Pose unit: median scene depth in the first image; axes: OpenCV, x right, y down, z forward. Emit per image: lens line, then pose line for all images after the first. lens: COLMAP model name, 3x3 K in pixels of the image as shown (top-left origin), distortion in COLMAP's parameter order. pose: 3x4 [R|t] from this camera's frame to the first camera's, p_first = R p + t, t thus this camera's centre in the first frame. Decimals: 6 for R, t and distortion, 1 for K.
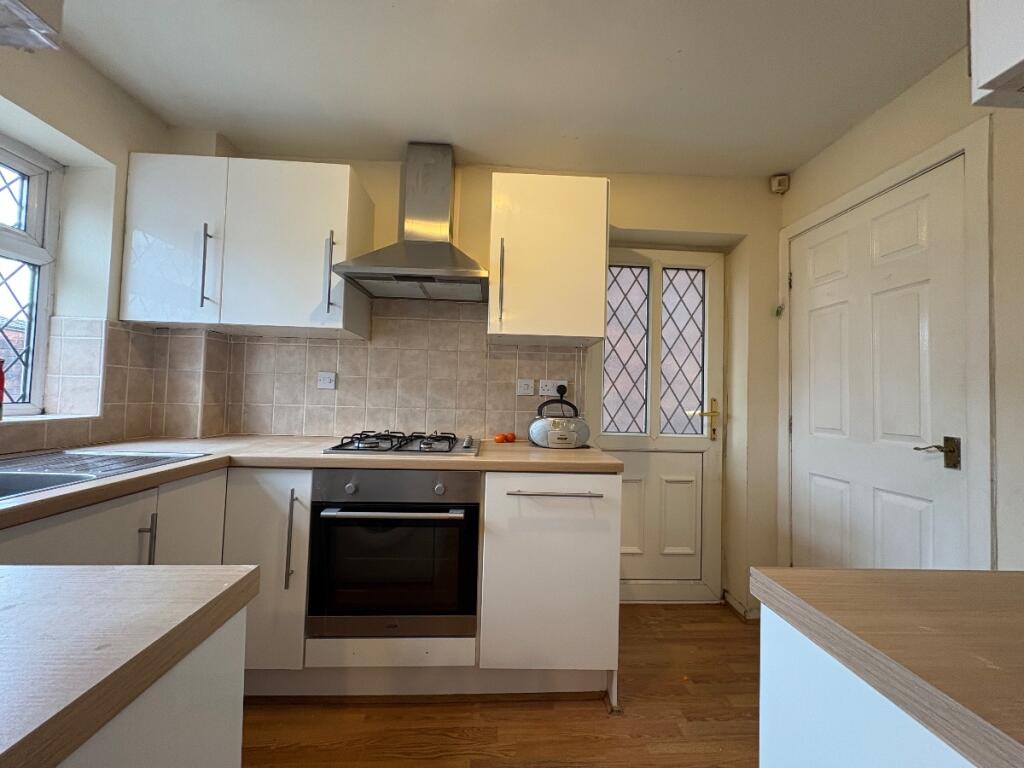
lens RADIAL K [[409.0, 0, 509.8], [0, 409.0, 383.8], [0, 0, 1]] dist [-0.003523, 0.003654]
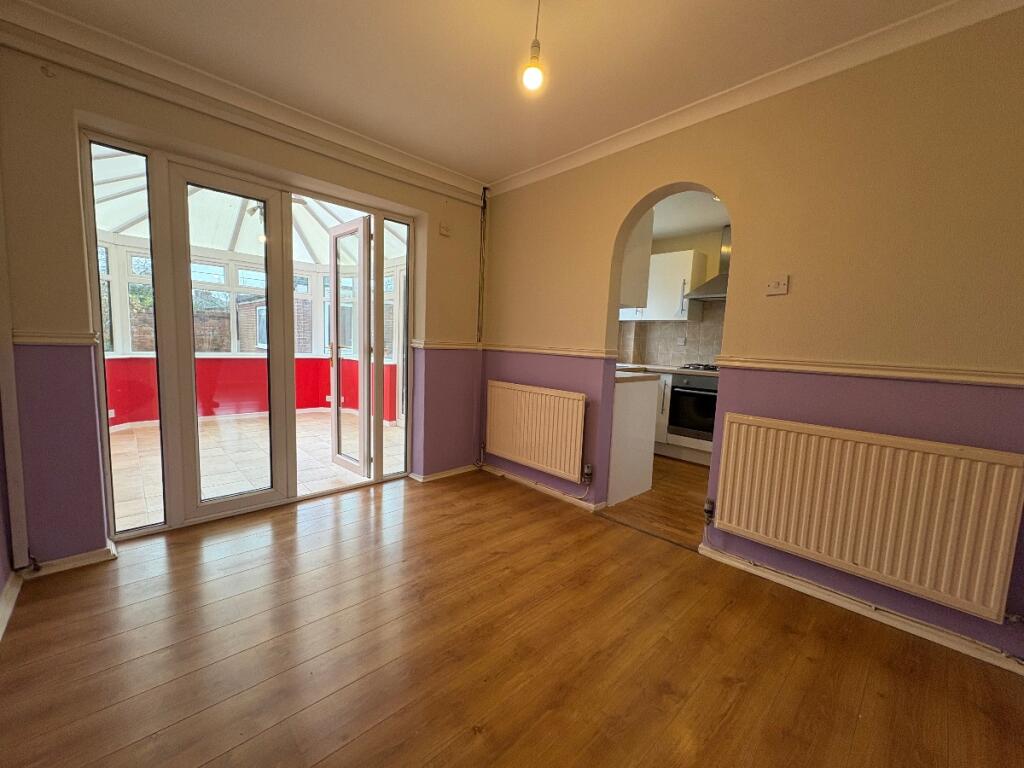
lens RADIAL K [[409.0, 0, 509.8], [0, 409.0, 383.8], [0, 0, 1]] dist [-0.003523, 0.003654]
pose [[0.657312, 0.077836, -0.749588, 0.654823], [0.001100, 0.994552, 0.104237, -0.011263], [0.753618, -0.069341, 0.653645, -1.231218]]
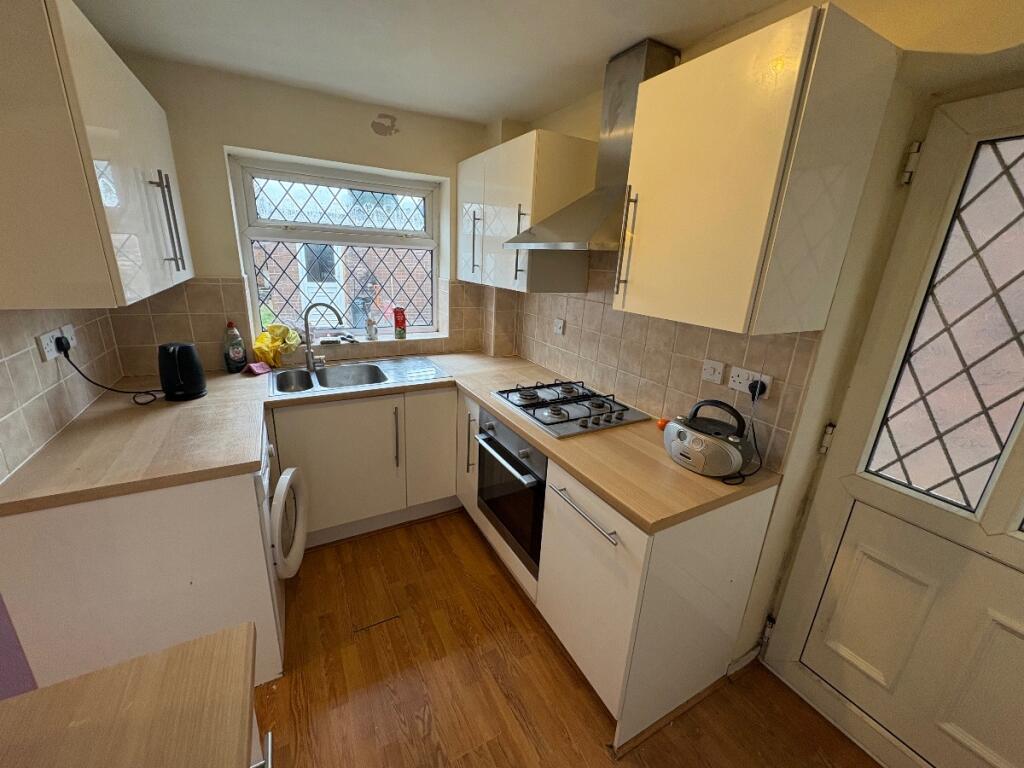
lens RADIAL K [[409.0, 0, 509.8], [0, 409.0, 383.8], [0, 0, 1]] dist [-0.003523, 0.003654]
pose [[0.440396, 0.260354, -0.859224, 0.561803], [-0.007838, 0.958108, 0.286300, -0.193614], [0.897769, -0.119351, 0.423988, 0.384490]]
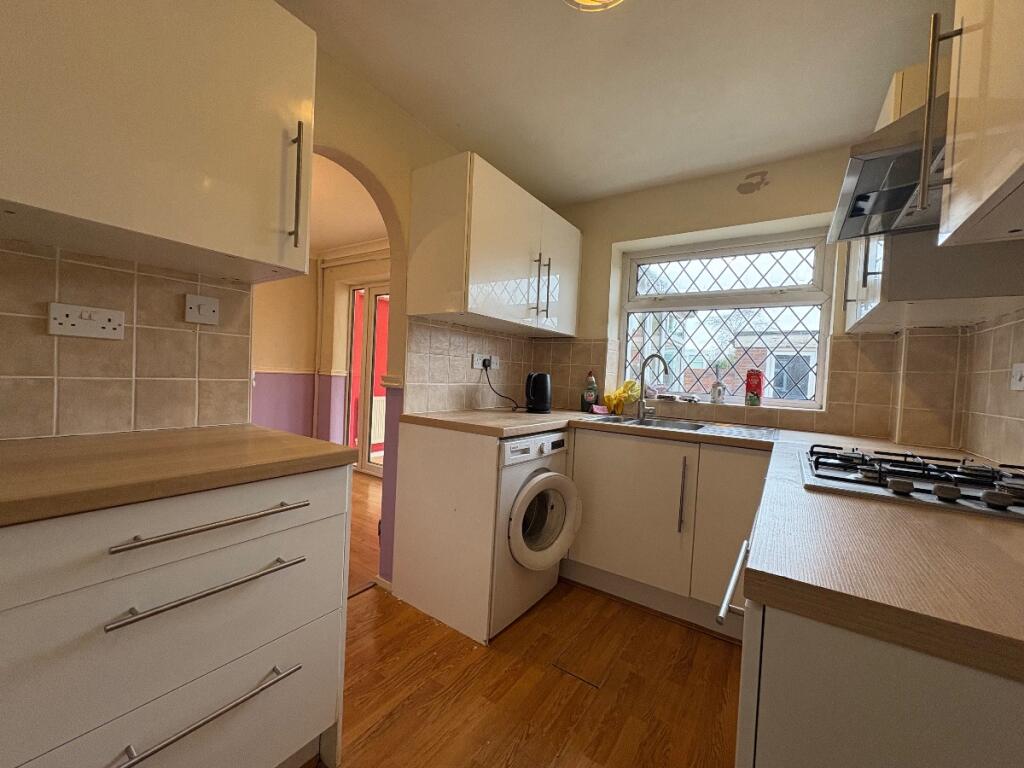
lens RADIAL K [[411.3, 0, 508.8], [0, 411.3, 383.1], [0, 0, 1]] dist [-0.001906, 0.003100]
pose [[-0.602002, -0.039360, -0.797524, 0.513876], [-0.040294, 0.999009, -0.018888, 0.045392], [0.797478, 0.020765, -0.602991, 0.811101]]
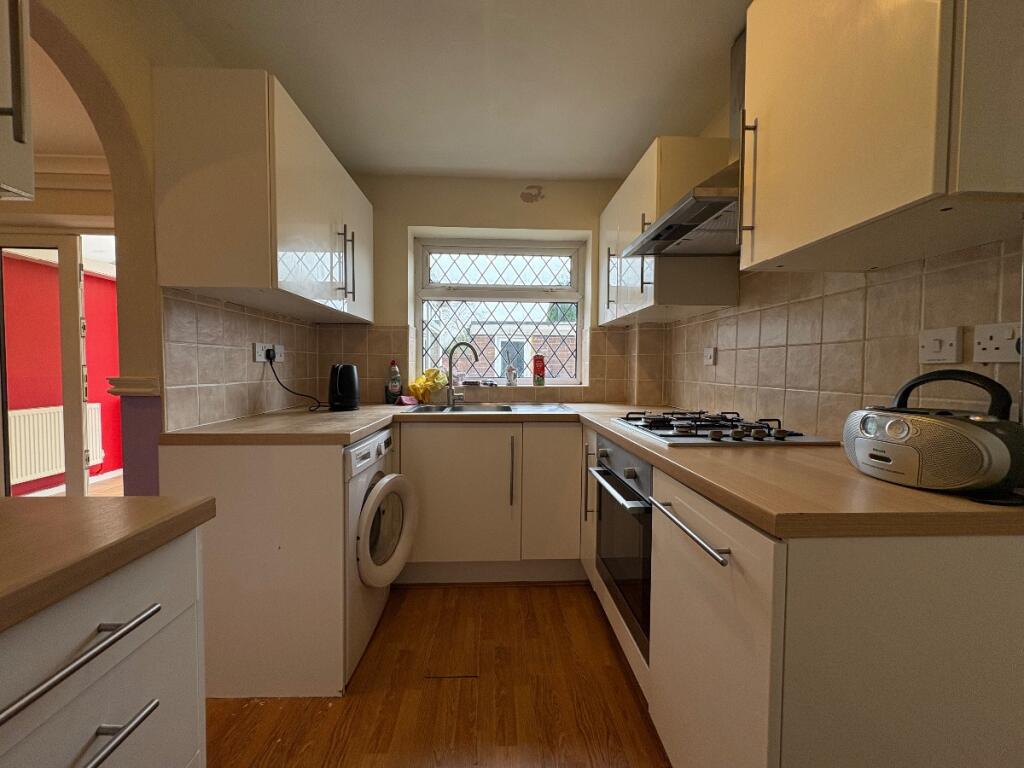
lens RADIAL K [[409.0, 0, 509.8], [0, 409.0, 383.8], [0, 0, 1]] dist [-0.003523, 0.003654]
pose [[-0.003968, 0.009642, -0.999946, 0.539394], [0.023530, 0.999678, 0.009546, 0.038127], [0.999715, -0.023491, -0.004193, 0.567472]]
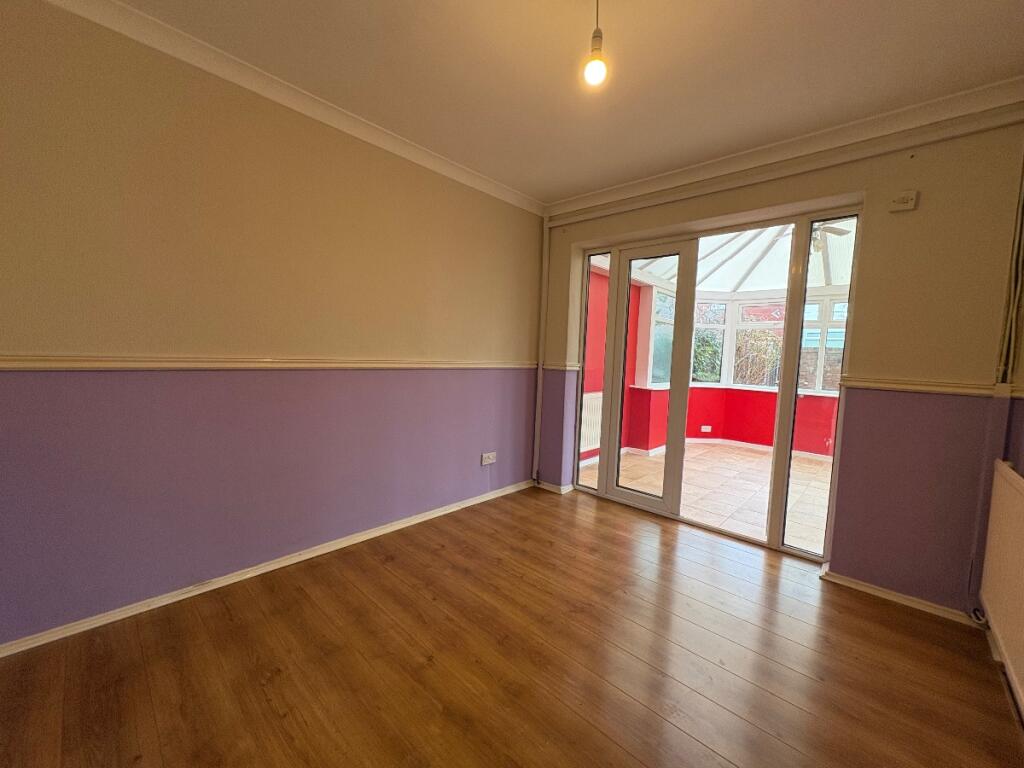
lens RADIAL K [[409.0, 0, 509.8], [0, 409.0, 383.8], [0, 0, 1]] dist [-0.003523, 0.003654]
pose [[-0.718656, -0.000184, -0.695366, 0.645577], [-0.033958, 0.998816, 0.034830, 0.001914], [0.694536, 0.048644, -0.717811, -0.273064]]
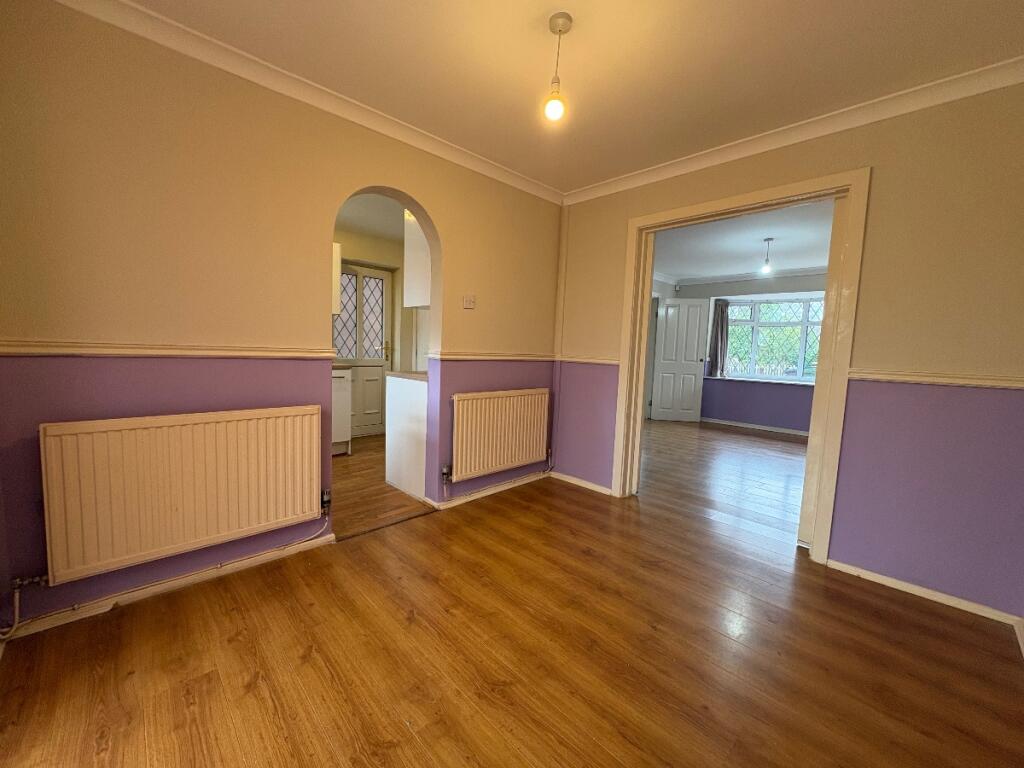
lens RADIAL K [[409.0, 0, 509.8], [0, 409.0, 383.8], [0, 0, 1]] dist [-0.003523, 0.003654]
pose [[0.752463, -0.057997, 0.656076, -0.536925], [-0.033904, 0.991384, 0.126523, -0.044281], [-0.657761, -0.117448, 0.744014, -1.283124]]
